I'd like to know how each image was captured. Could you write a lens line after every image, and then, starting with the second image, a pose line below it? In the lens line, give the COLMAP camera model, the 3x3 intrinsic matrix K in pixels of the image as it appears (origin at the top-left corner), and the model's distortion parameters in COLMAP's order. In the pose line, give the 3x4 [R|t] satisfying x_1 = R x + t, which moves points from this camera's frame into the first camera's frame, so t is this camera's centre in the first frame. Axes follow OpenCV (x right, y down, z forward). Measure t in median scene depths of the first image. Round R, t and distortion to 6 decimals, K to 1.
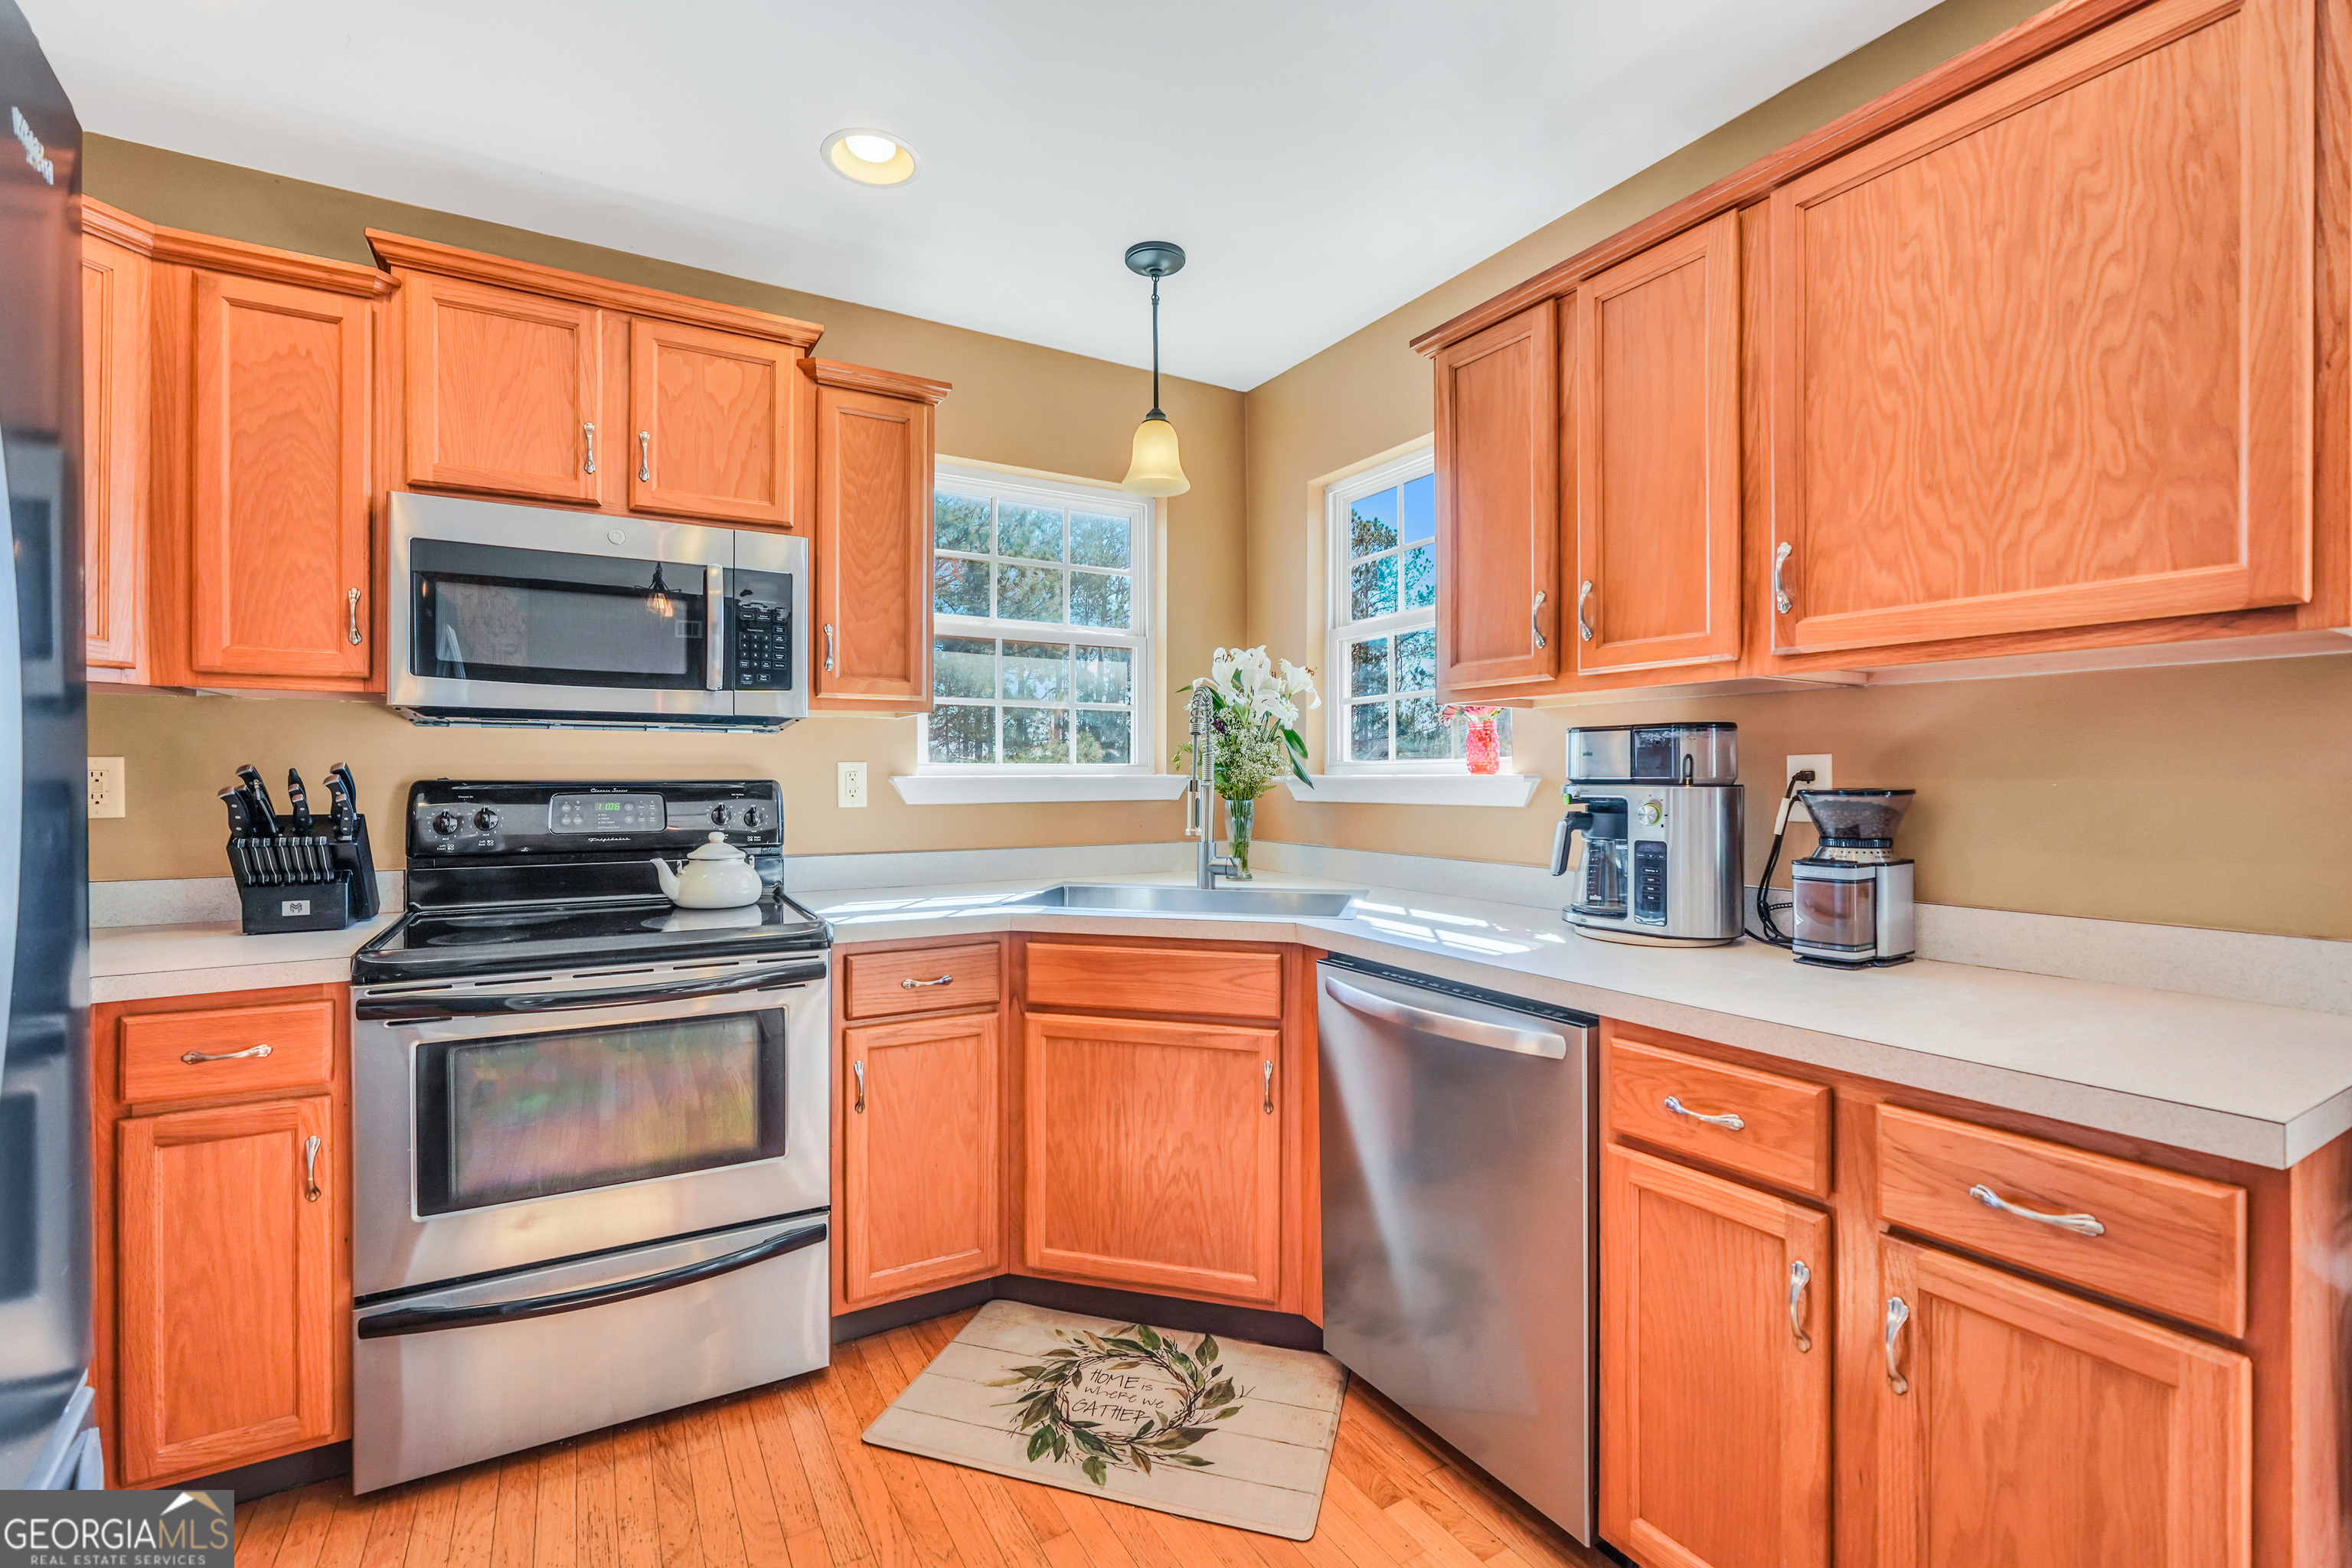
lens RADIAL K [[1025.6, 0, 1148.9], [0, 1025.6, 773.6], [0, 0, 1]] dist [-0.000716, 0.003388]
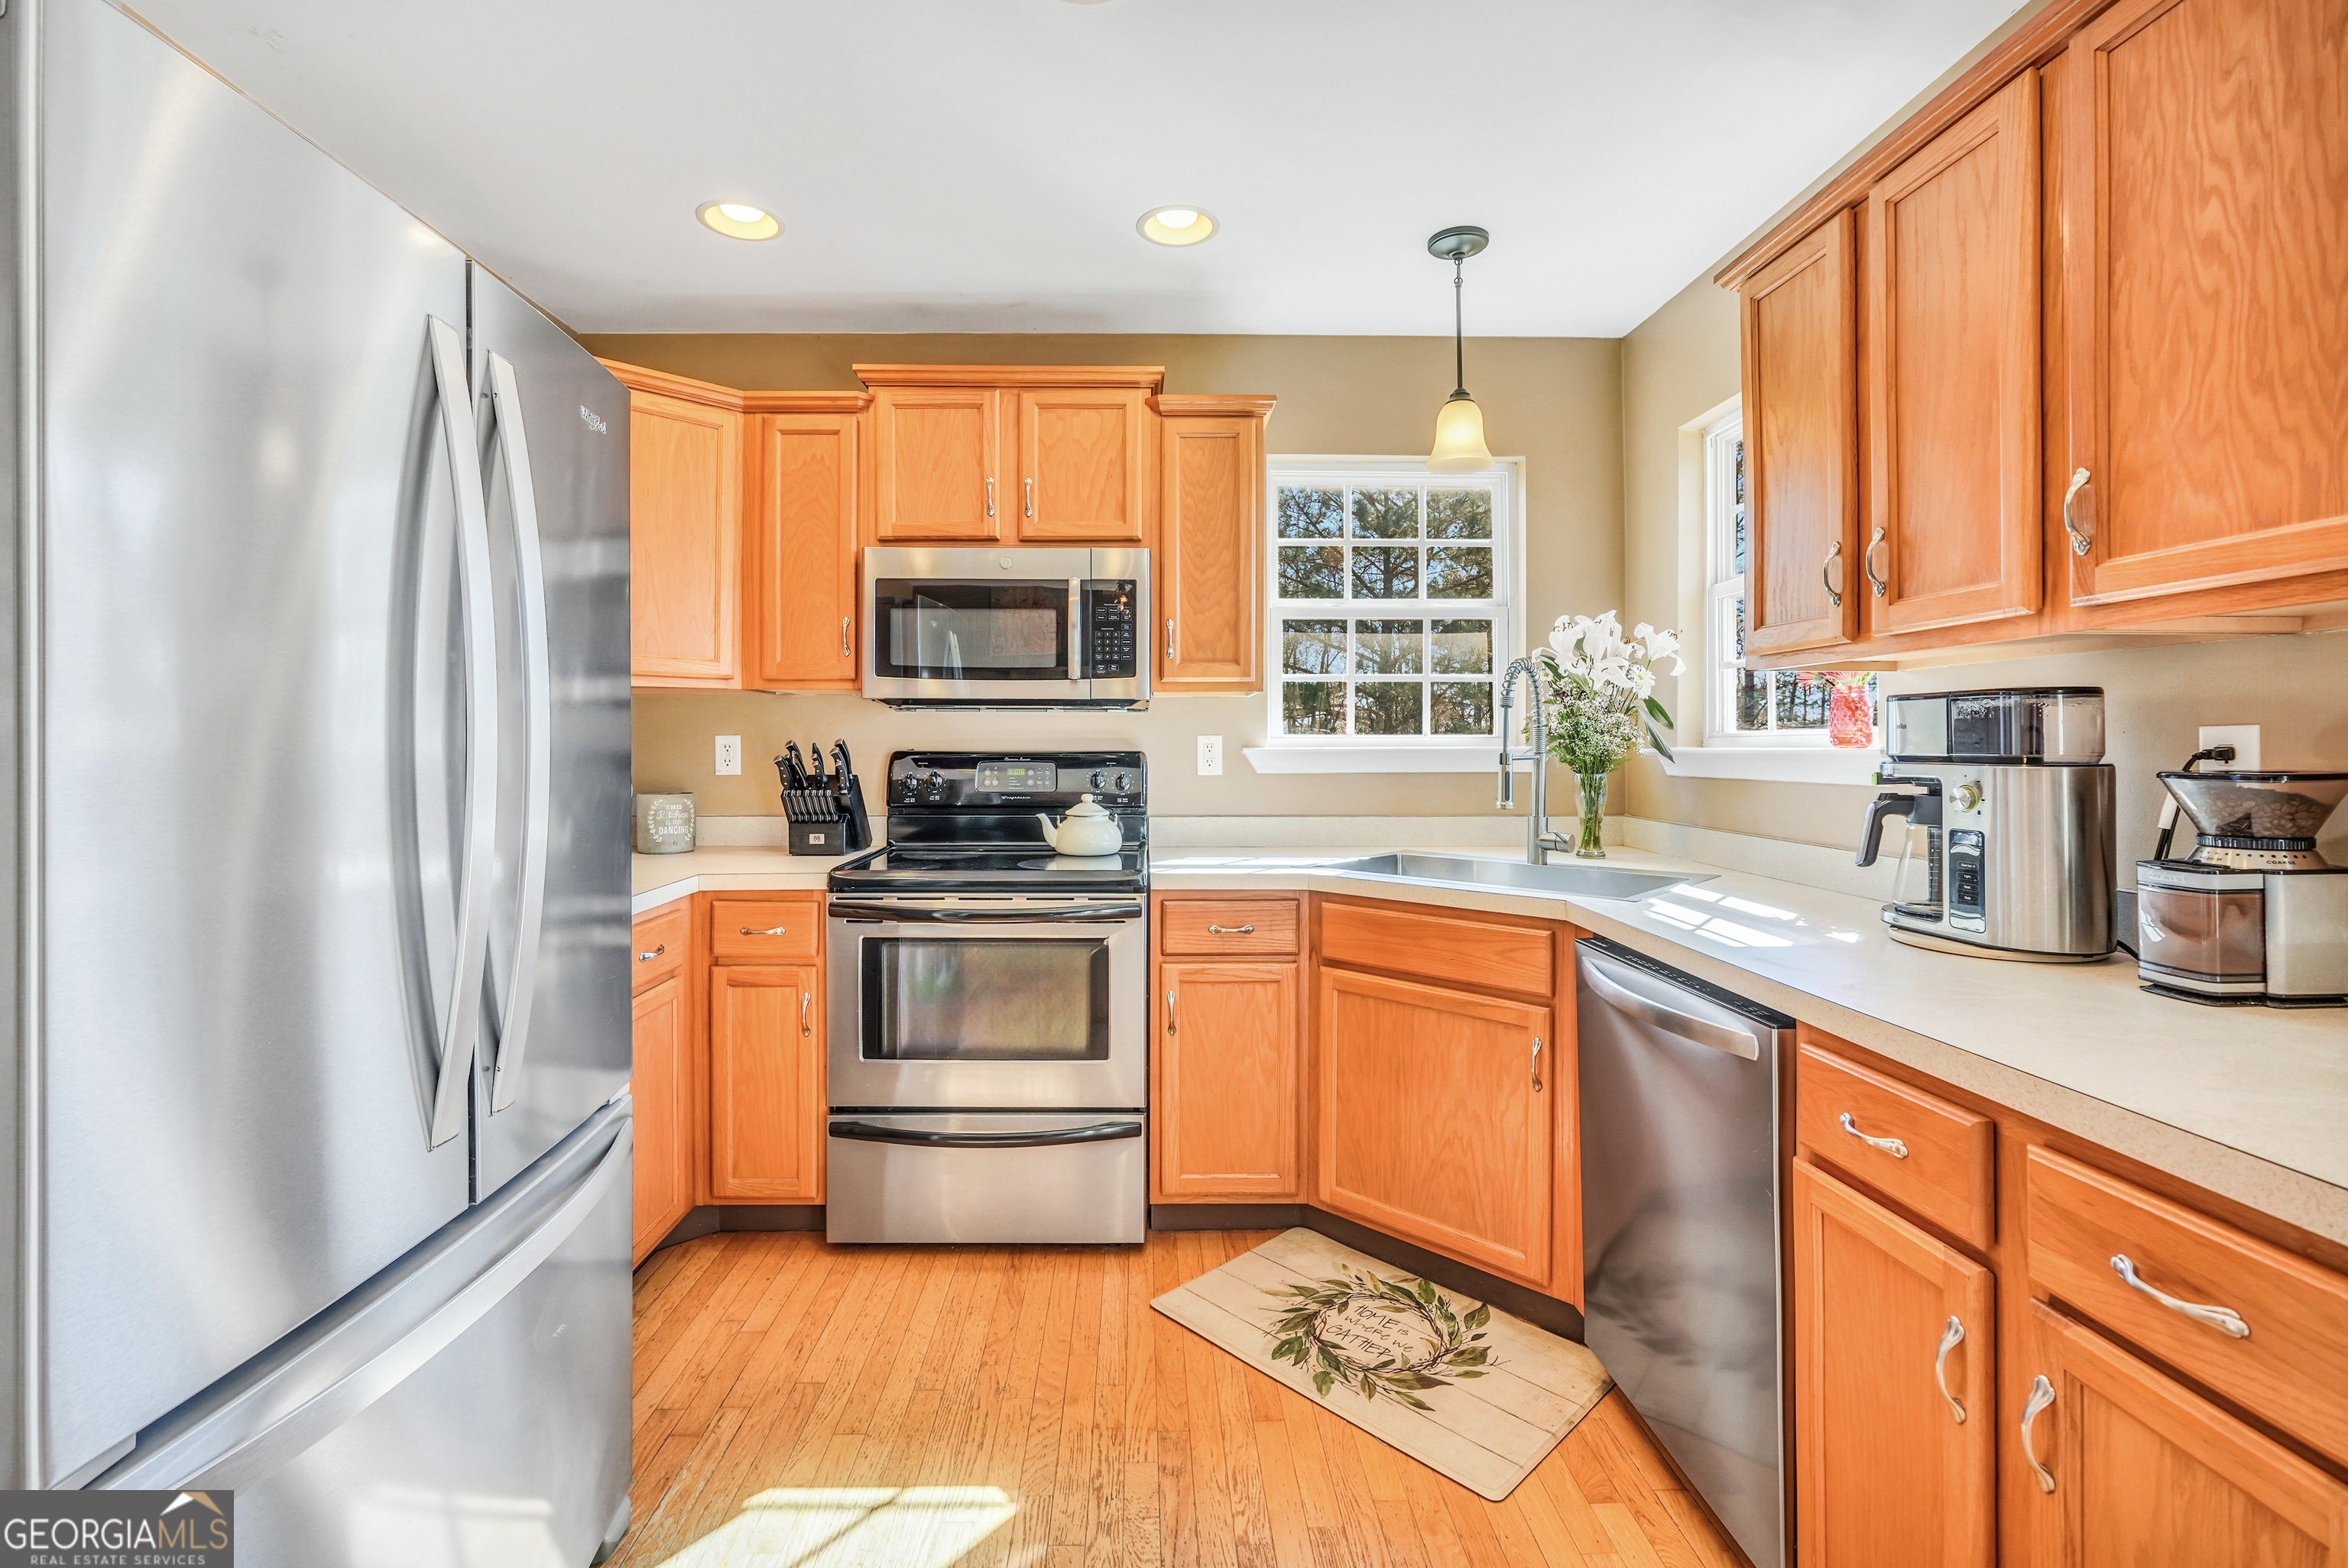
lens RADIAL K [[1023.7, 0, 1146.3], [0, 1023.7, 735.5], [0, 0, 1]] dist [-0.000716, 0.003388]
pose [[0.878497, -0.003141, -0.477738, 0.269266], [-0.000093, 0.999977, -0.006746, -0.005404], [0.477748, 0.005971, 0.878477, -0.051321]]
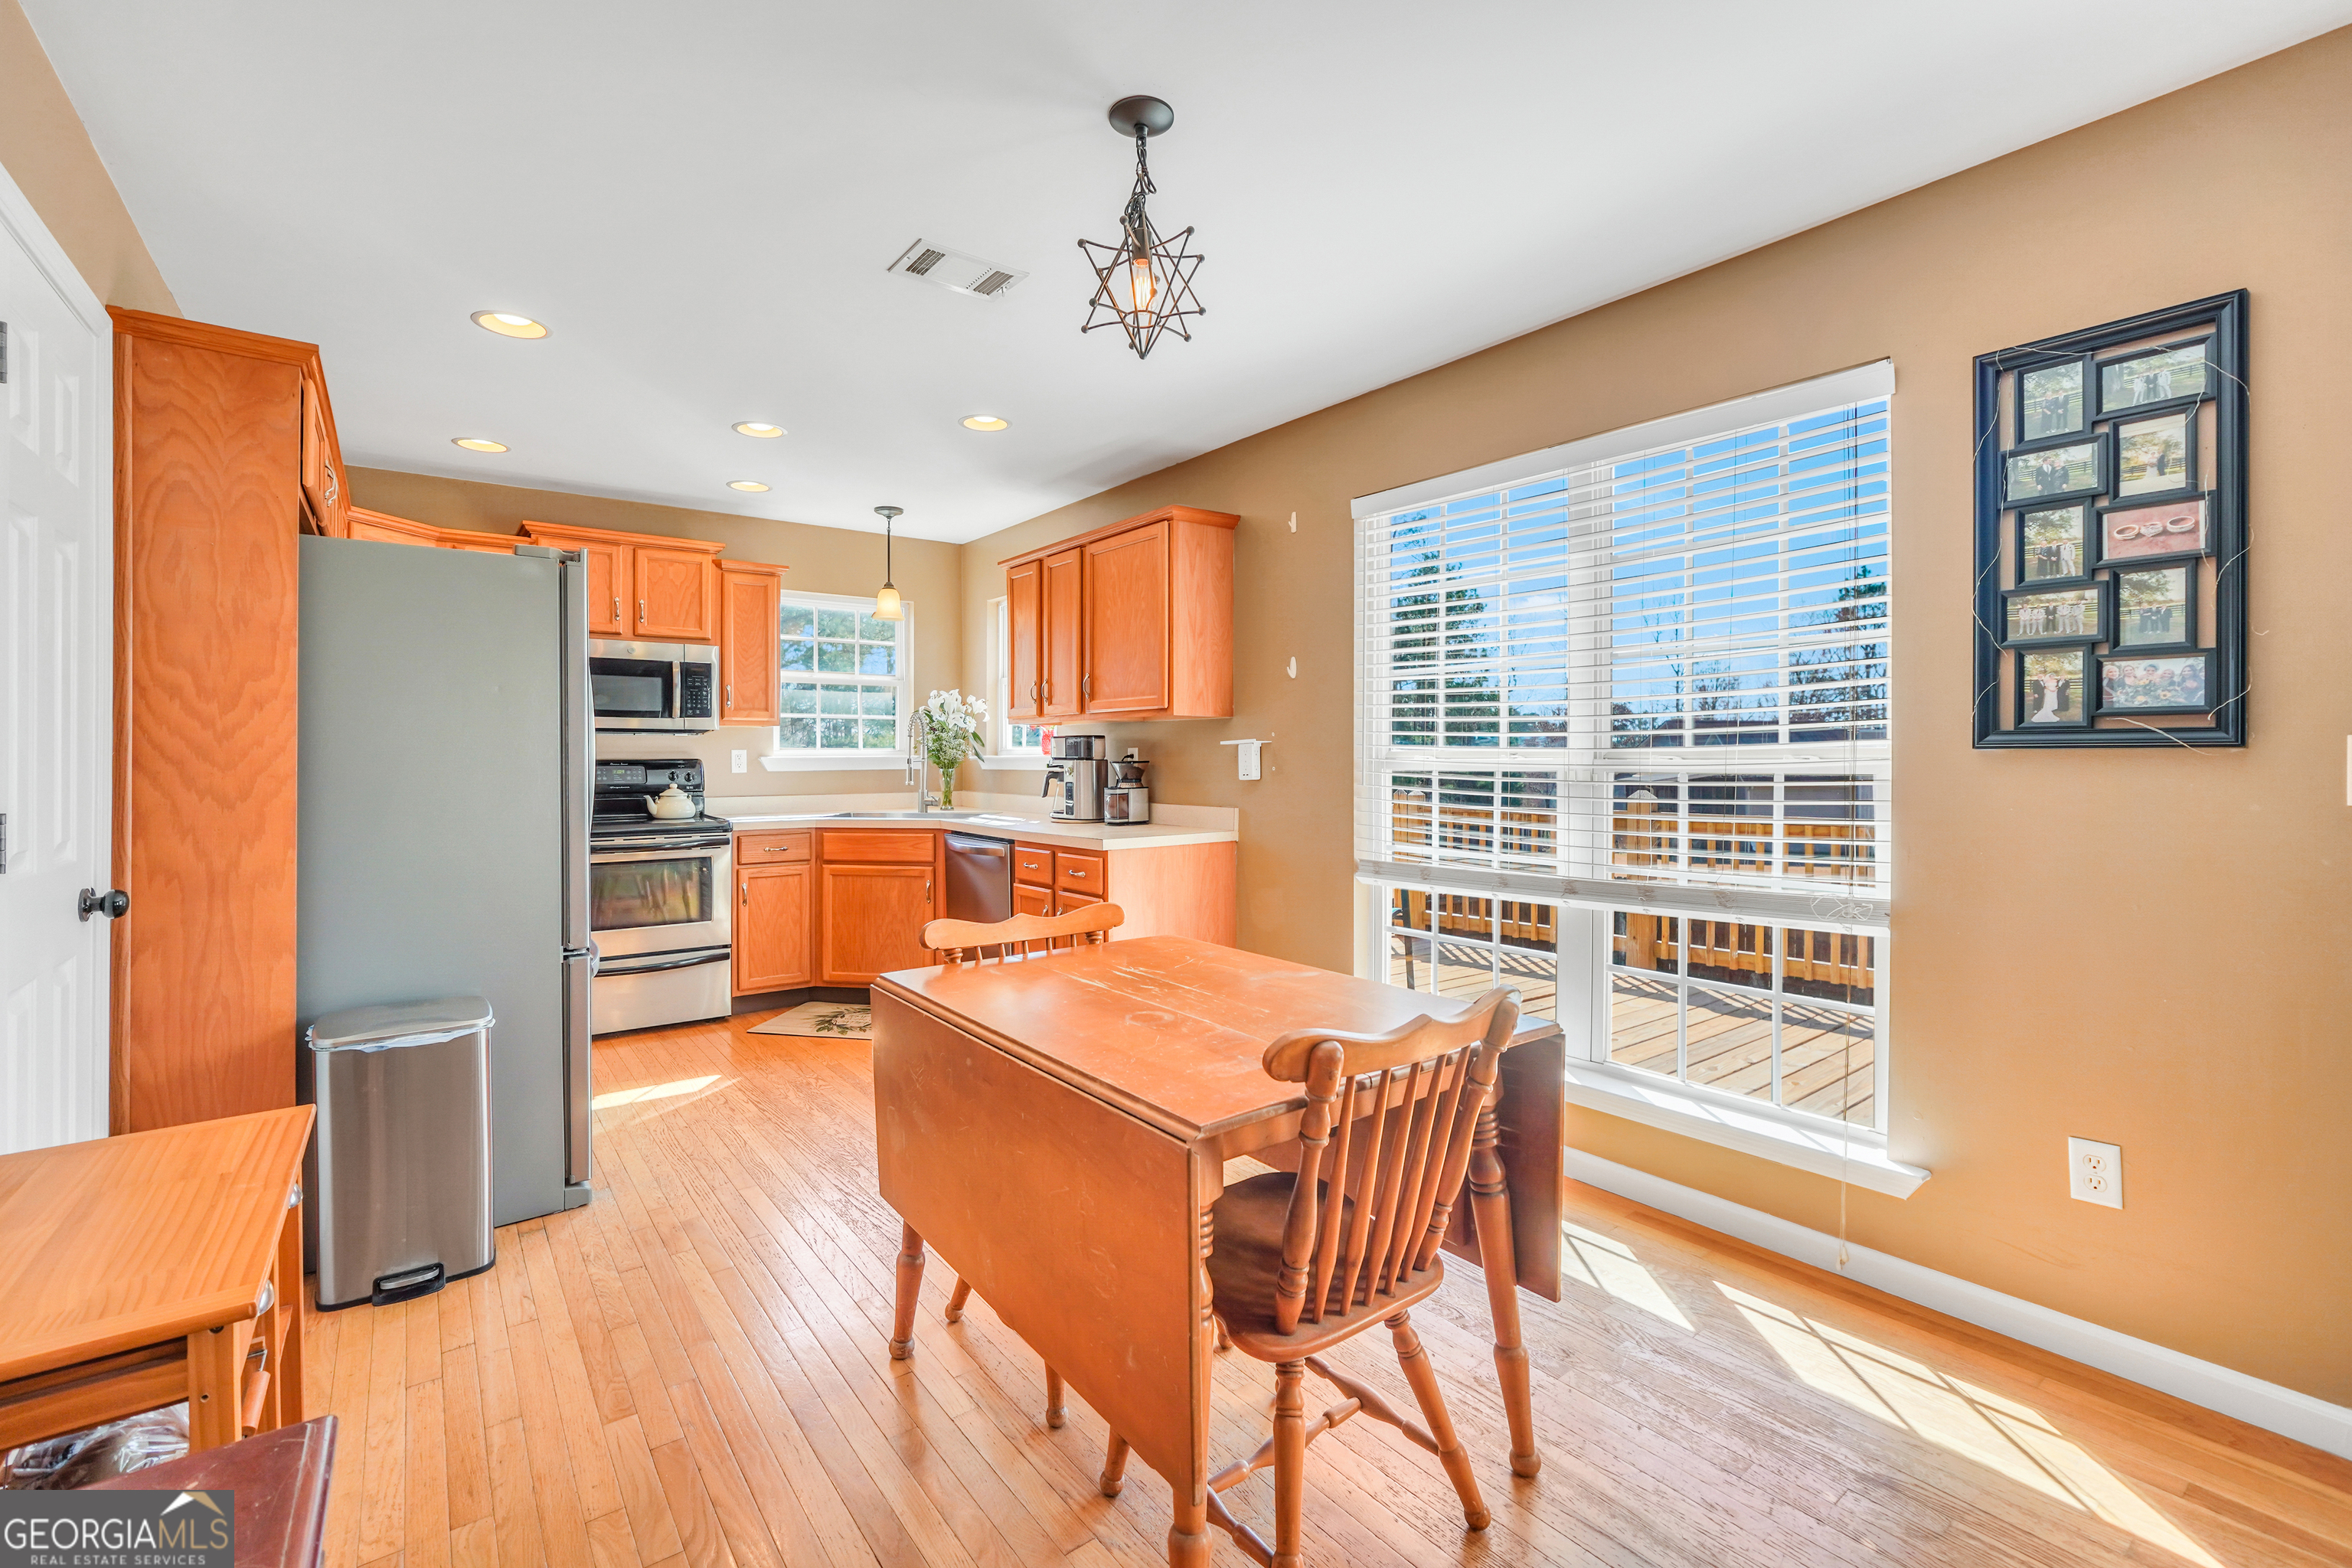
lens RADIAL K [[1025.6, 0, 1139.0], [0, 1025.6, 755.2], [0, 0, 1]] dist [-0.000716, 0.003388]
pose [[0.993814, -0.001847, 0.111045, 0.347069], [0.001755, 0.999998, 0.000926, -0.002474], [-0.111047, -0.000725, 0.993815, -1.415683]]
